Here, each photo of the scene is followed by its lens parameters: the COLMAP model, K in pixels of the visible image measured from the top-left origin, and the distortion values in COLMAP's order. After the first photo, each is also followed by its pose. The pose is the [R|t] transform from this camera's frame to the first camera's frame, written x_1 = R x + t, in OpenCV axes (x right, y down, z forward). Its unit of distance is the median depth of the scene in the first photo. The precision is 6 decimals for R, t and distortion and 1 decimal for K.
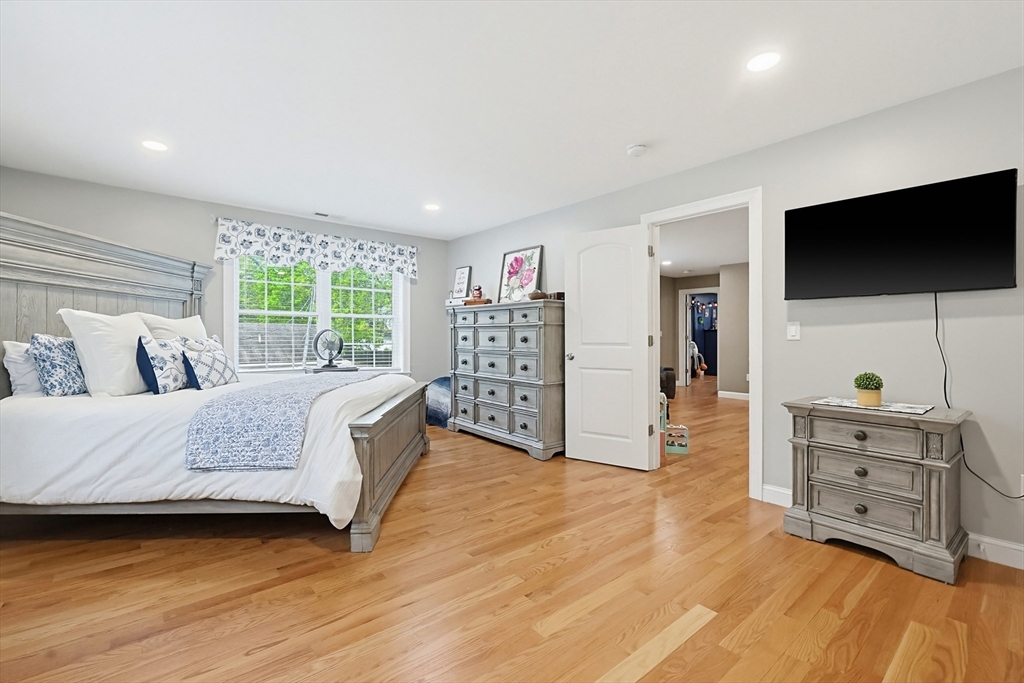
lens RADIAL K [[434.9, 0, 512.0], [0, 434.9, 341.5], [0, 0, 1]] dist [-0.000498, 0.000108]
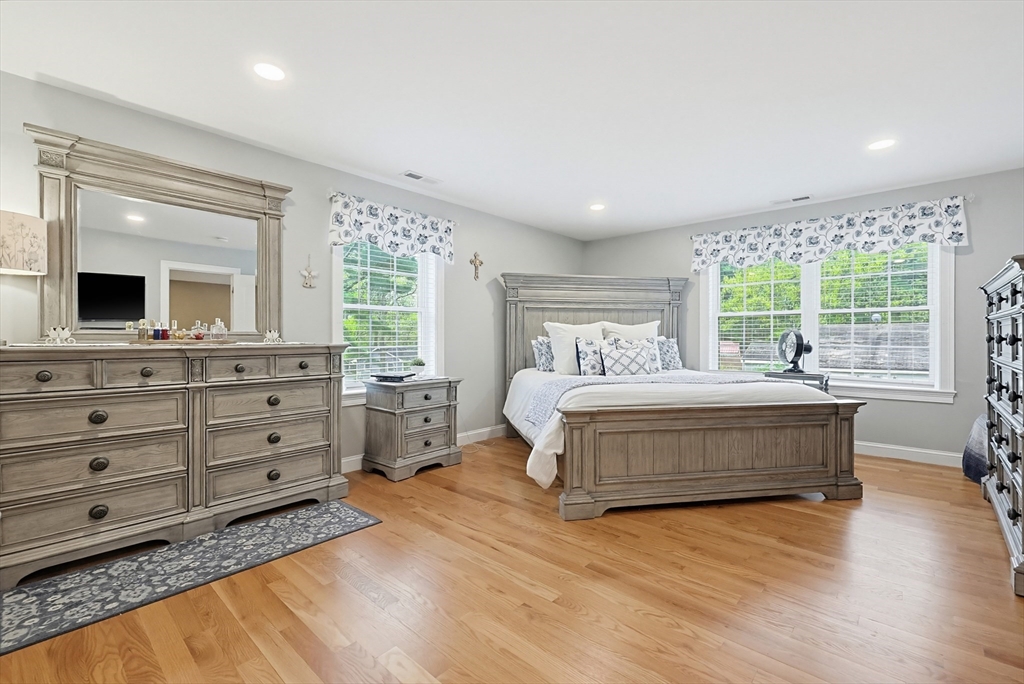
lens RADIAL K [[443.6, 0, 517.6], [0, 443.6, 338.6], [0, 0, 1]] dist [-0.000937, -0.000116]
pose [[0.157949, -0.003410, -0.987441, 0.423942], [-0.008822, 0.999949, -0.004865, 0.000871], [0.987408, 0.009479, 0.157911, 0.348492]]
